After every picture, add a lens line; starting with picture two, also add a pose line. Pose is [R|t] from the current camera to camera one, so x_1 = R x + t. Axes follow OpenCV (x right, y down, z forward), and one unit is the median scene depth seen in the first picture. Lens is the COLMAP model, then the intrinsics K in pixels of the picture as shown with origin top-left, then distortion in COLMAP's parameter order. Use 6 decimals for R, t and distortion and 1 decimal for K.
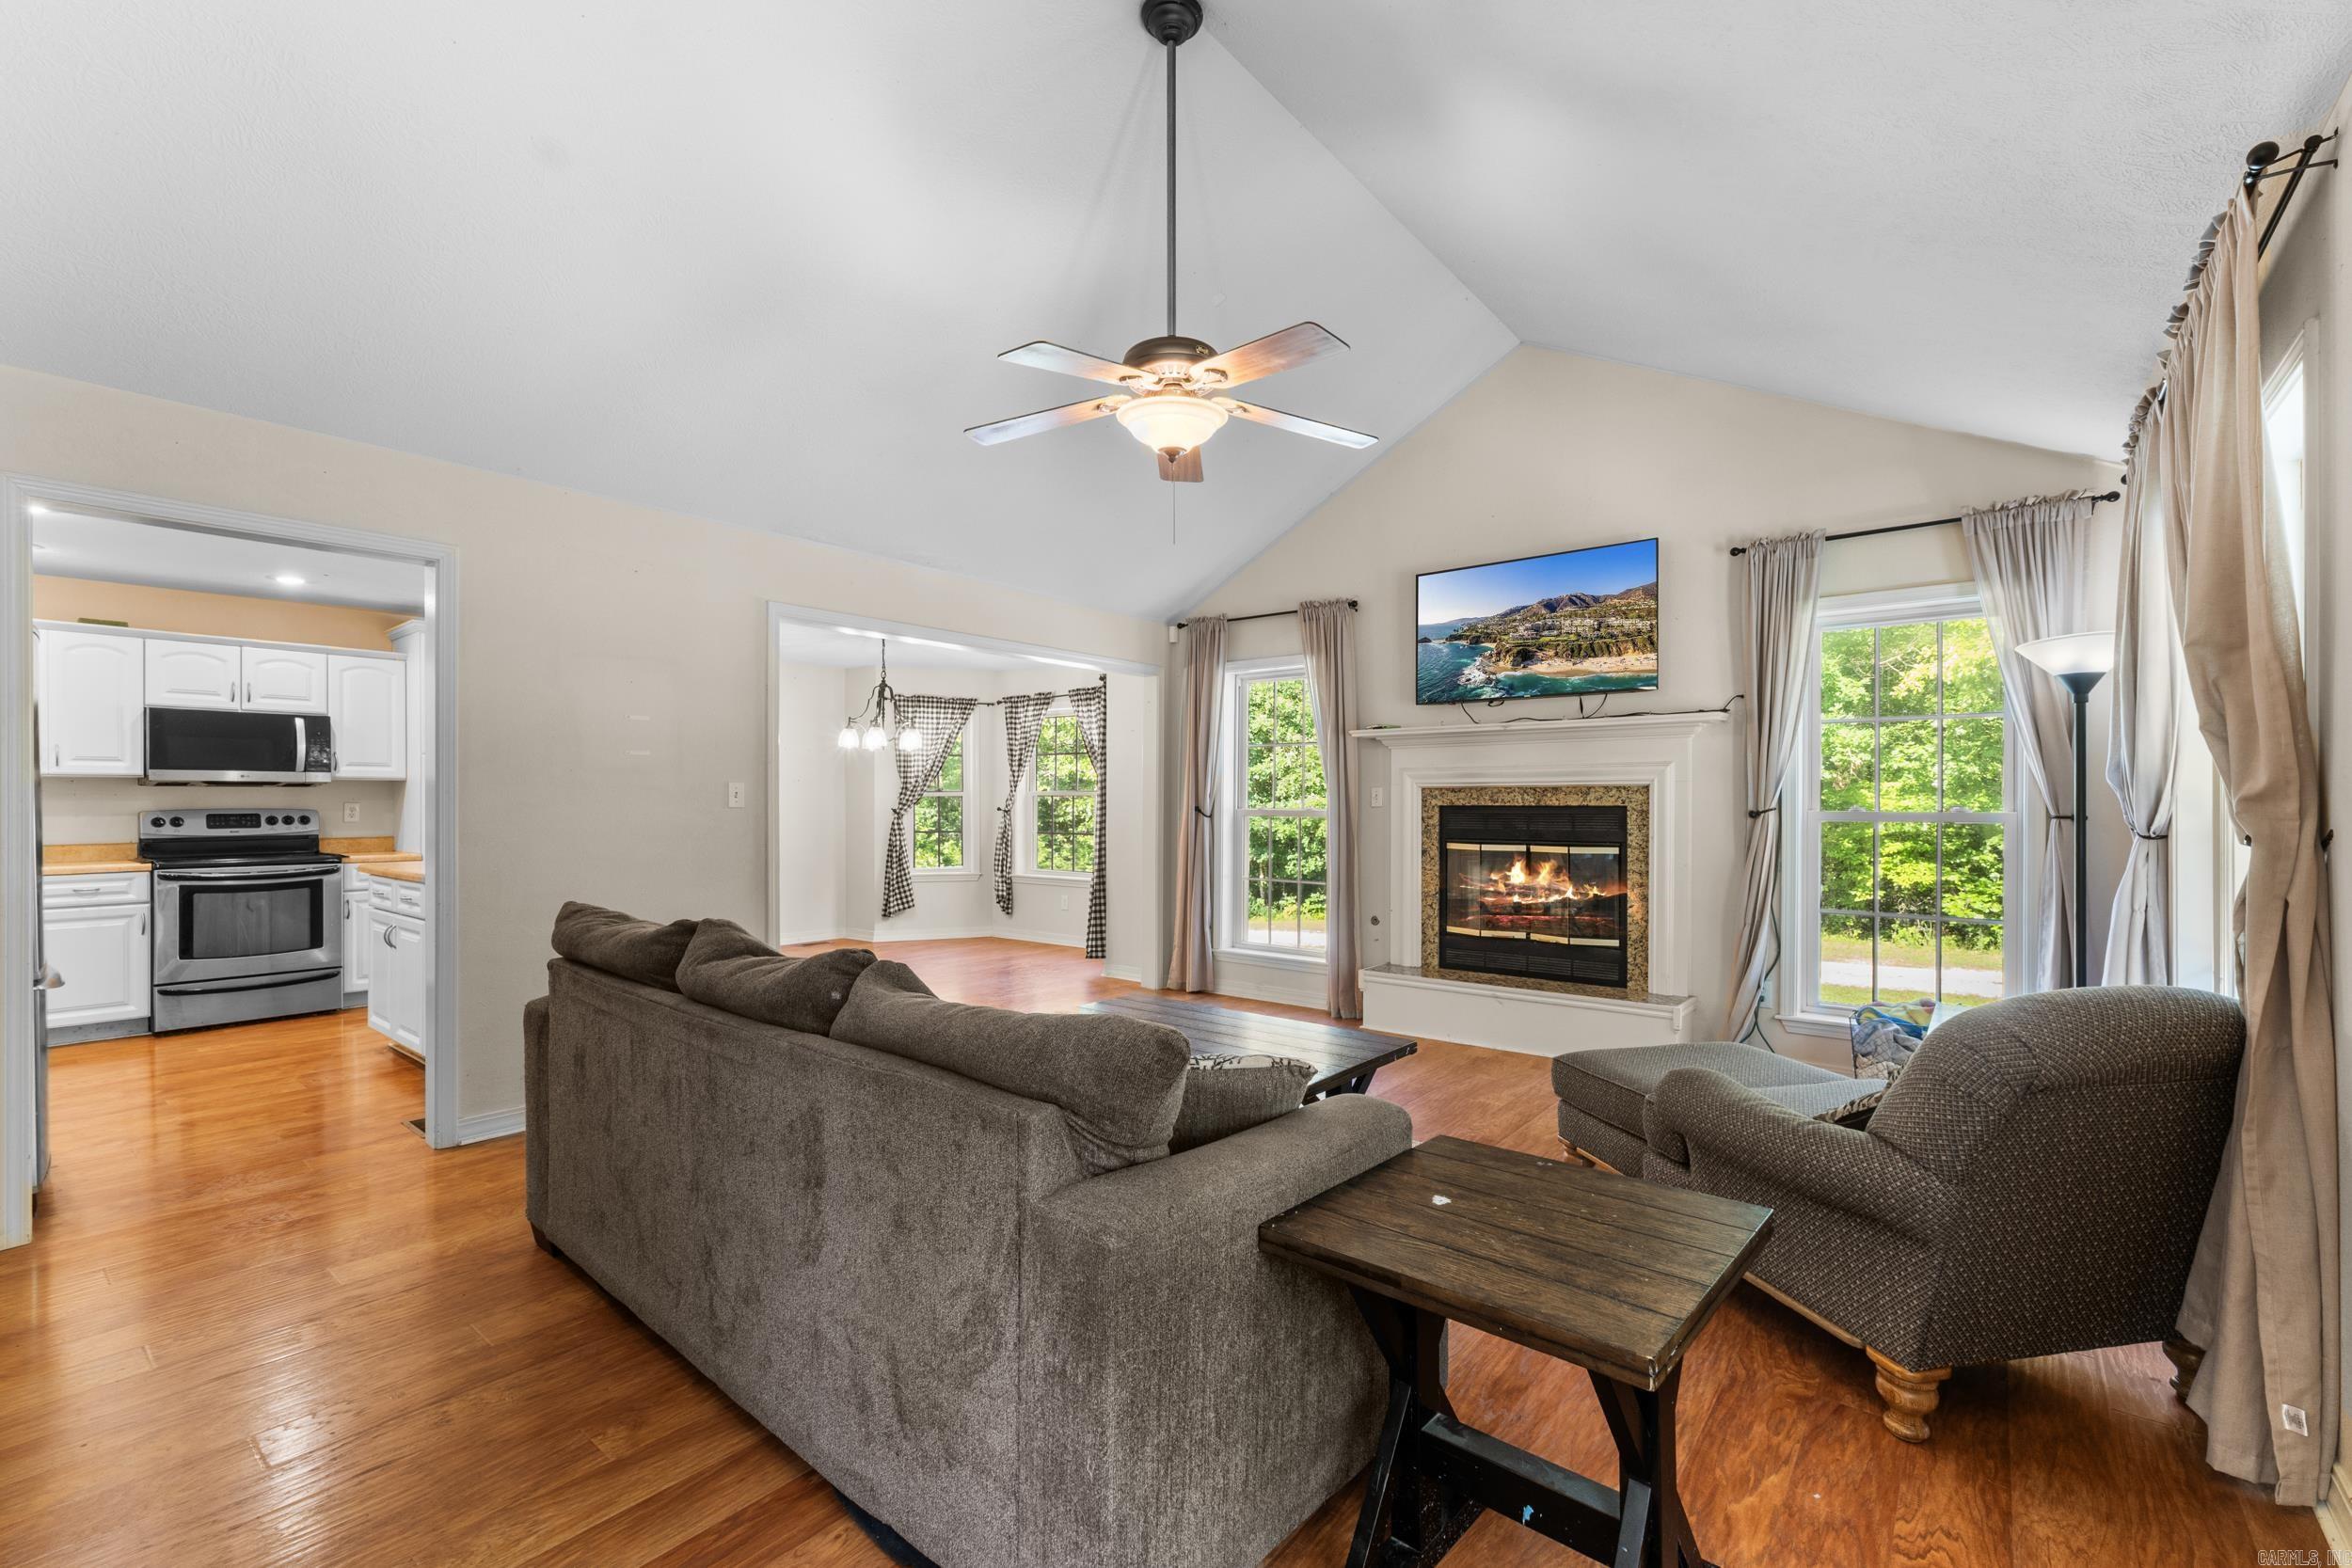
lens RADIAL K [[1001.7, 0, 1191.7], [0, 1001.7, 798.7], [0, 0, 1]] dist [0.004650, 0.000473]
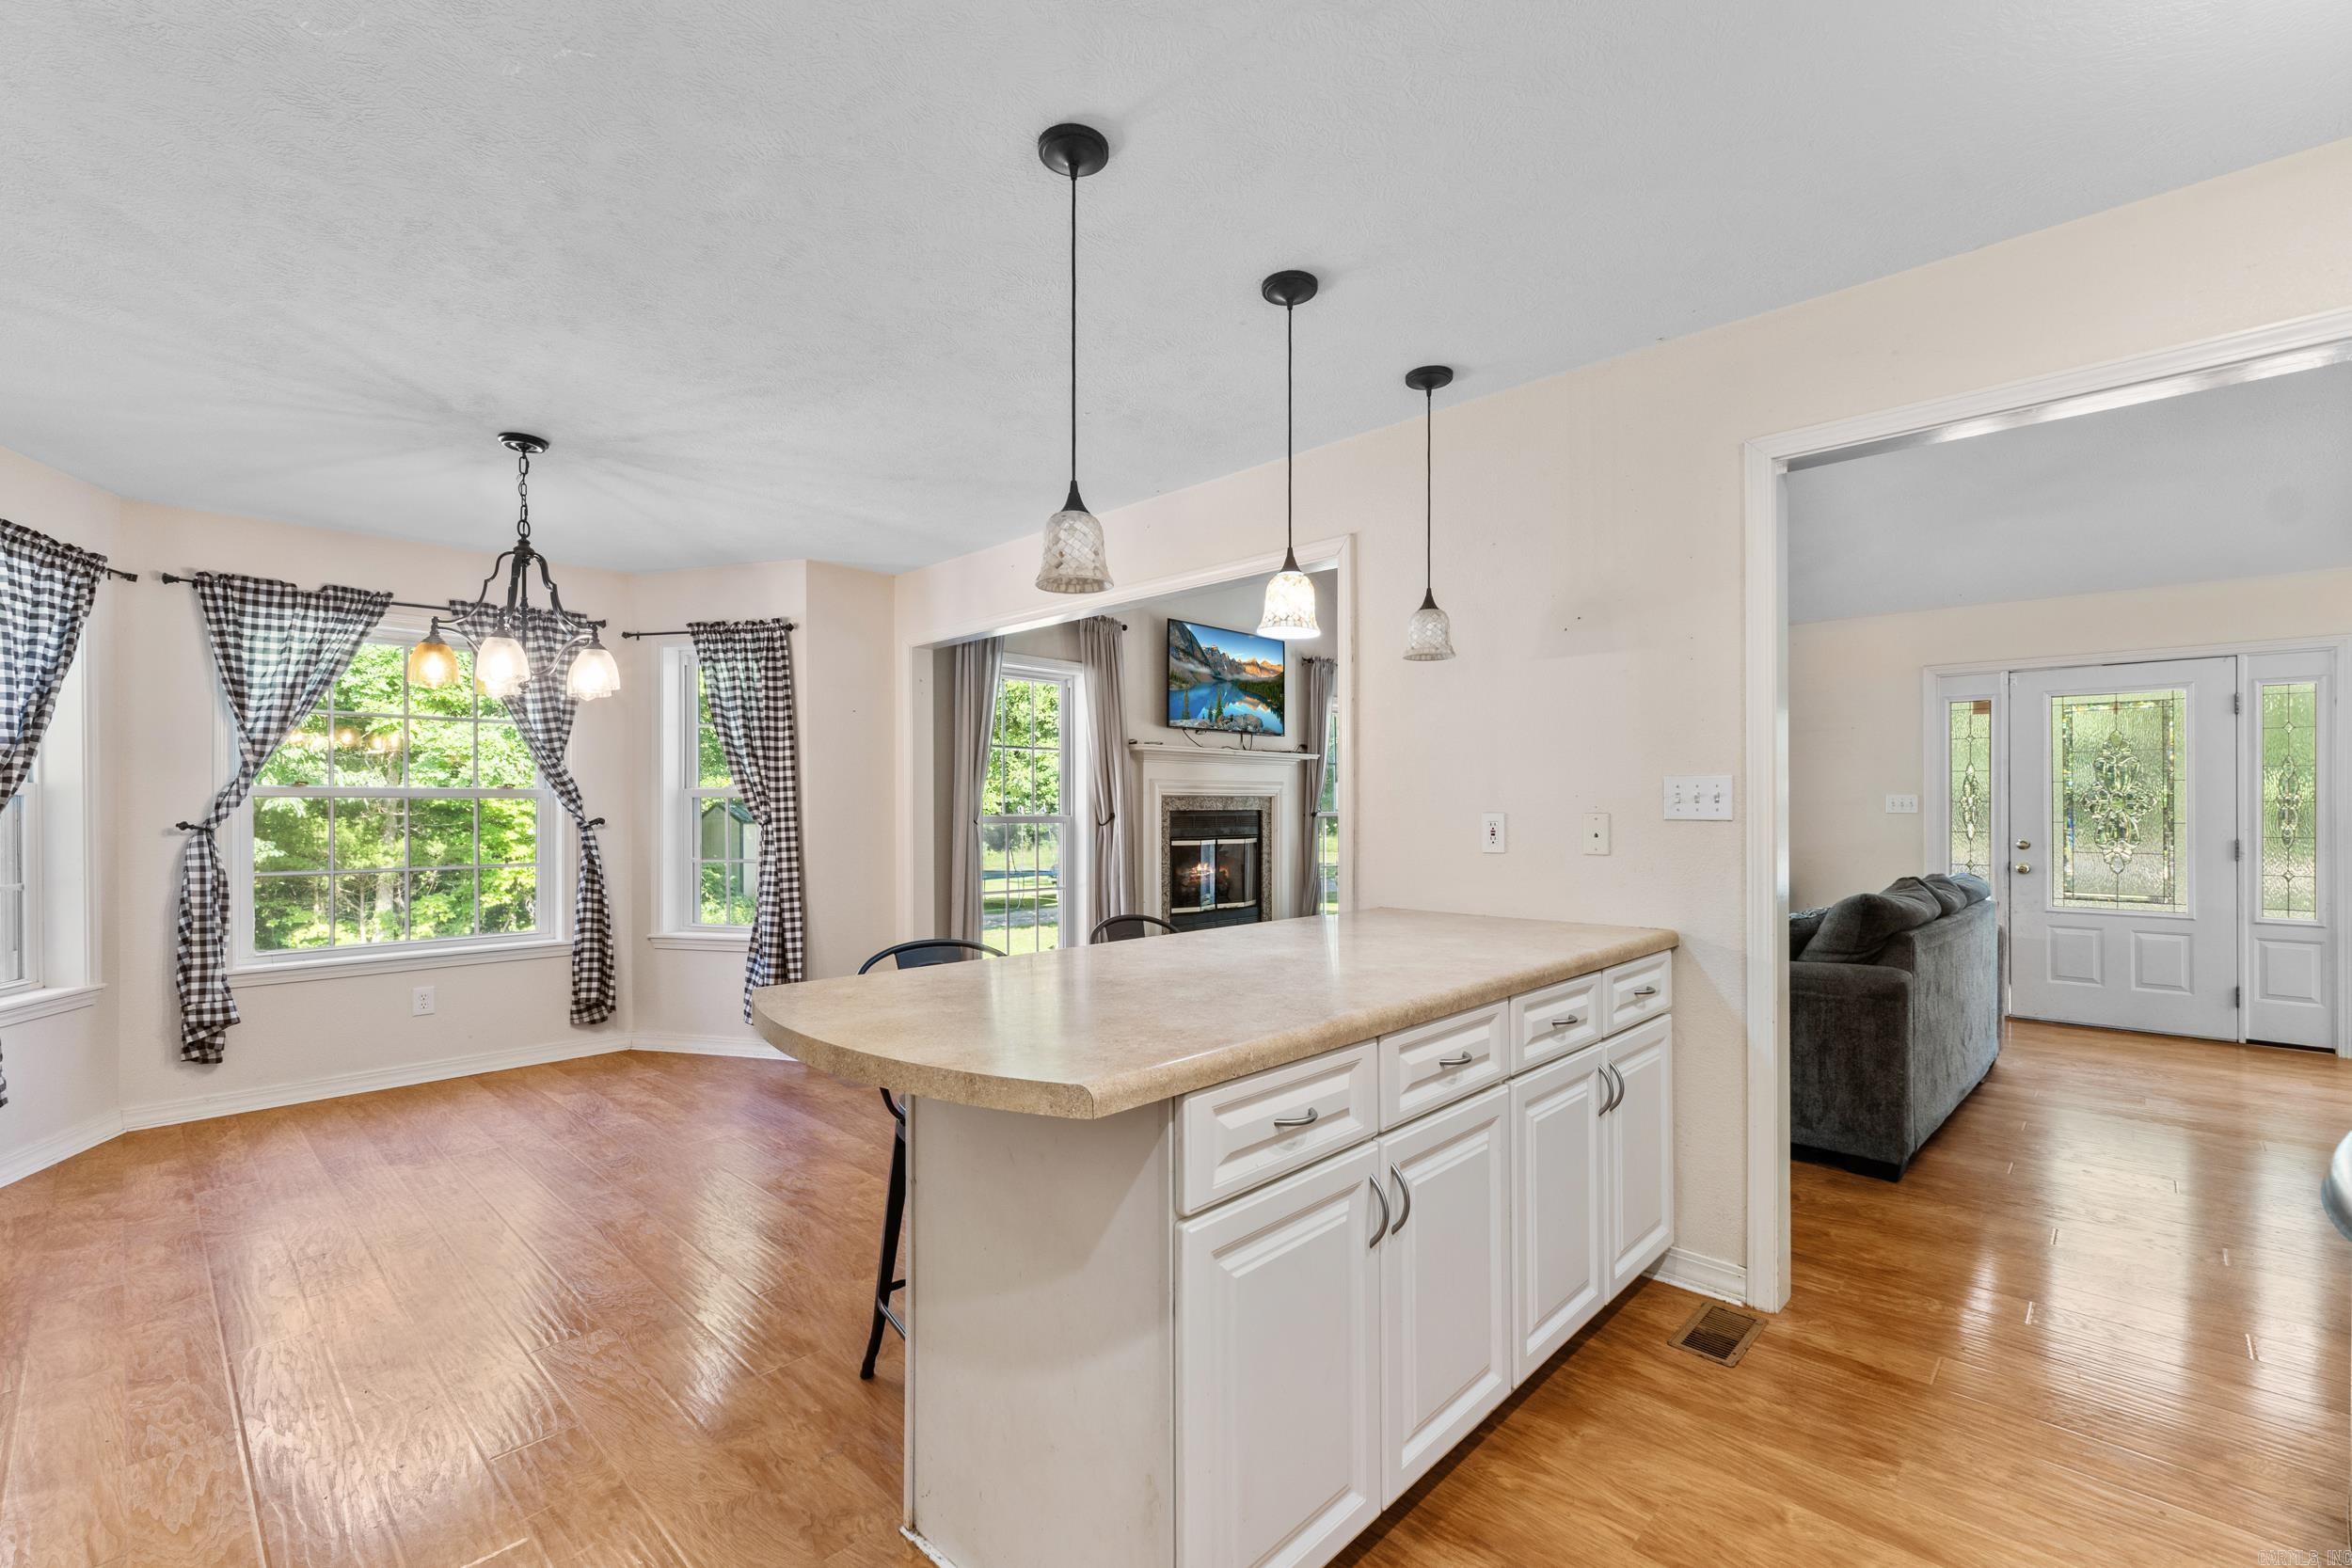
lens RADIAL K [[1003.4, 0, 1169.7], [0, 1003.4, 803.7], [0, 0, 1]] dist [0.004591, -0.000470]
pose [[0.092769, 0.001352, 0.995687, -0.936600], [-0.002528, 0.999996, -0.001123, -0.000352], [-0.995684, -0.002413, 0.092772, 0.856261]]
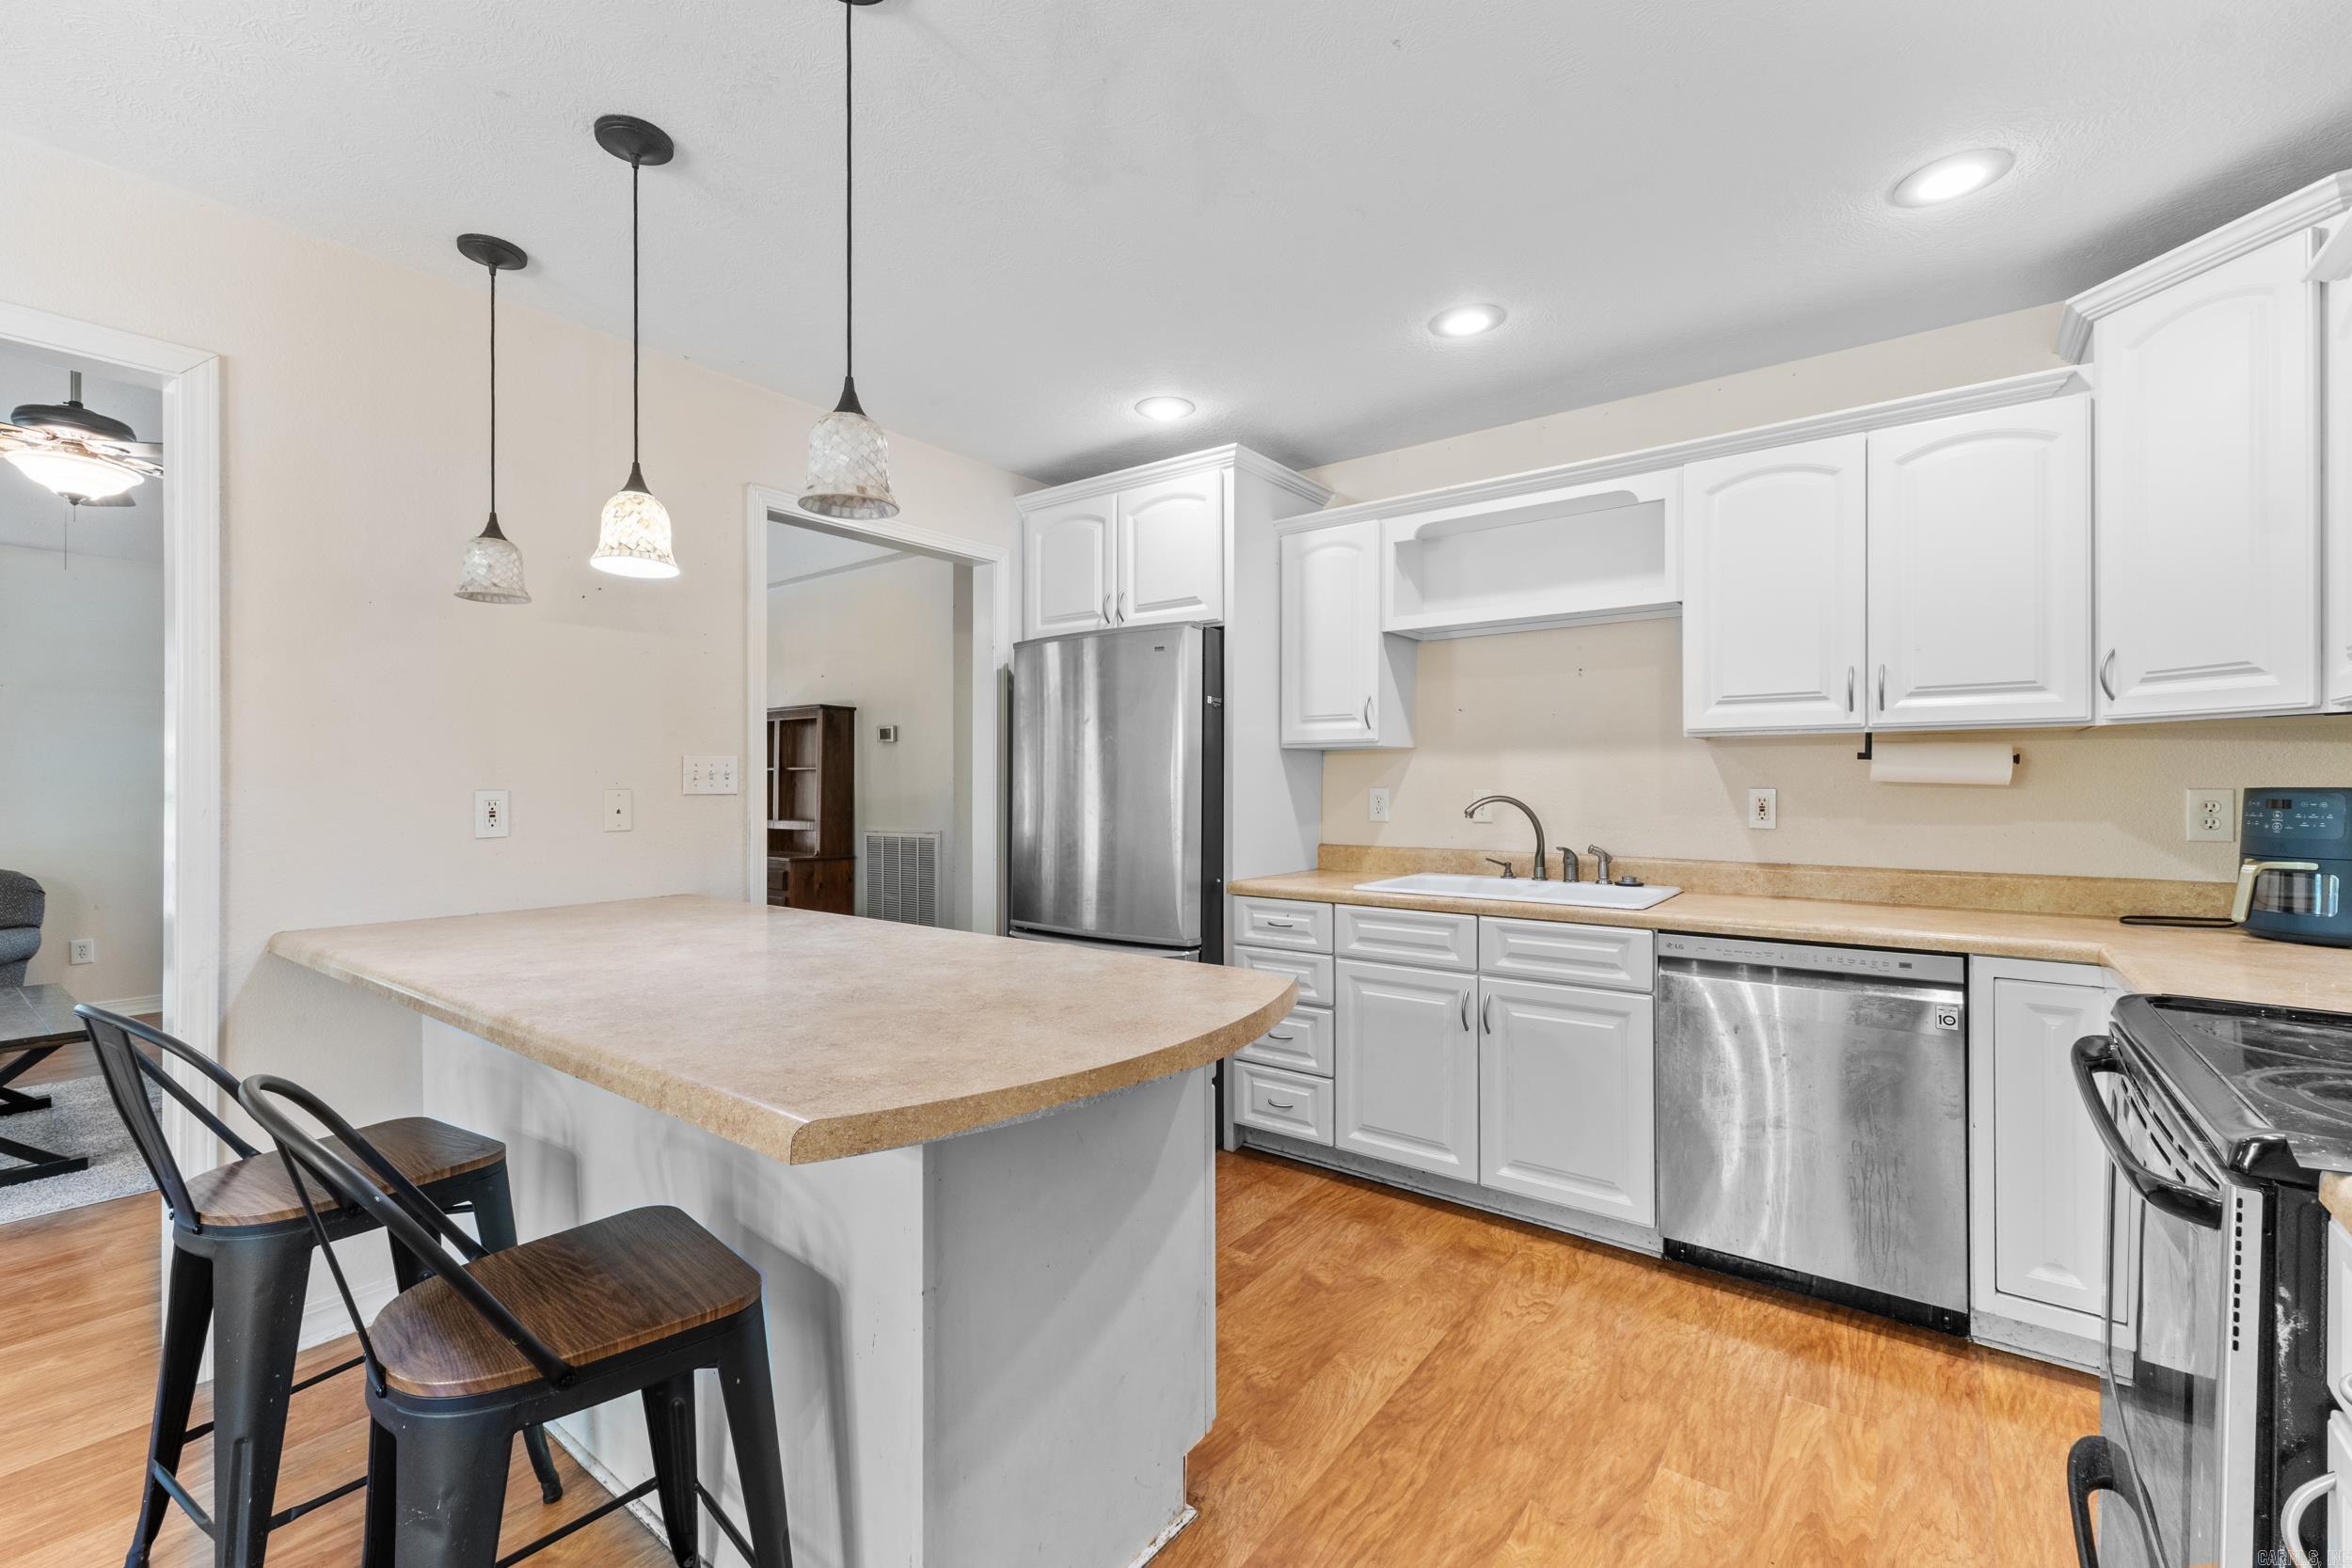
lens RADIAL K [[988.4, 0, 1188.8], [0, 988.4, 778.7], [0, 0, 1]] dist [0.004174, 0.000002]
pose [[-0.999514, 0.001978, -0.031118, -0.696273], [0.002266, 0.999955, -0.009224, 0.002922], [0.031099, -0.009290, -0.999473, 1.178196]]
